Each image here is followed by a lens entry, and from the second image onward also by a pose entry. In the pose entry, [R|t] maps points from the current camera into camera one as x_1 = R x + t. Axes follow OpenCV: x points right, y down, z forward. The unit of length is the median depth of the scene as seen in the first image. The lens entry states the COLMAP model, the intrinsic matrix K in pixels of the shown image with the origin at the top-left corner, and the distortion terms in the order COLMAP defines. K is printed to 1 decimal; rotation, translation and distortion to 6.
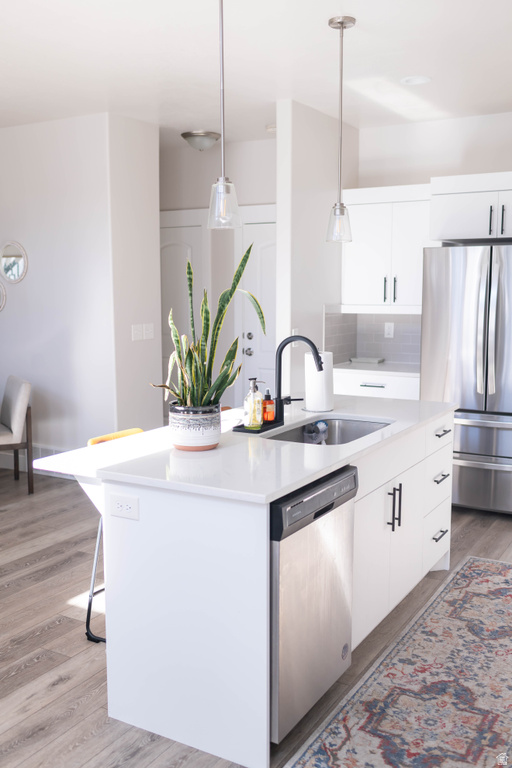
lens RADIAL K [[762.0, 0, 256.0], [0, 762.0, 384.0], [0, 0, 1]] dist [-0.004089, 0.000104]
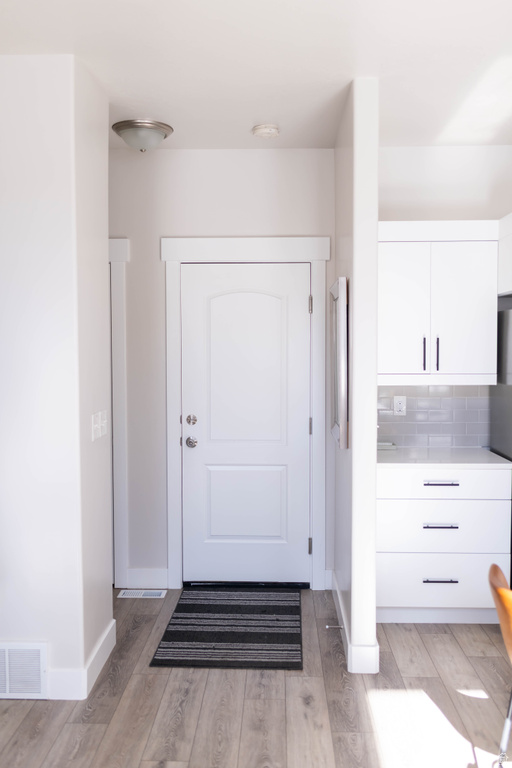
lens RADIAL K [[745.1, 0, 248.8], [0, 745.1, 386.3], [0, 0, 1]] dist [0.008261, 0.013740]
pose [[0.883956, -0.024314, 0.466938, -0.631546], [0.059137, 0.996441, -0.060067, -0.109825], [-0.463815, 0.080710, 0.882248, 0.814778]]
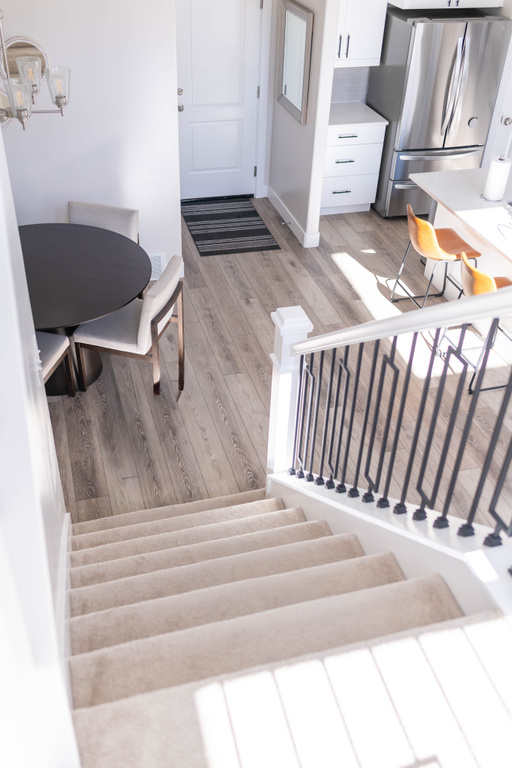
lens RADIAL K [[726.2, 0, 253.2], [0, 726.2, 385.1], [0, 0, 1]] dist [0.004751, -0.001624]
pose [[0.694197, -0.408447, 0.592674, -1.518487], [0.057849, 0.852400, 0.519681, -0.510744], [-0.717457, -0.326475, 0.615361, 0.450010]]
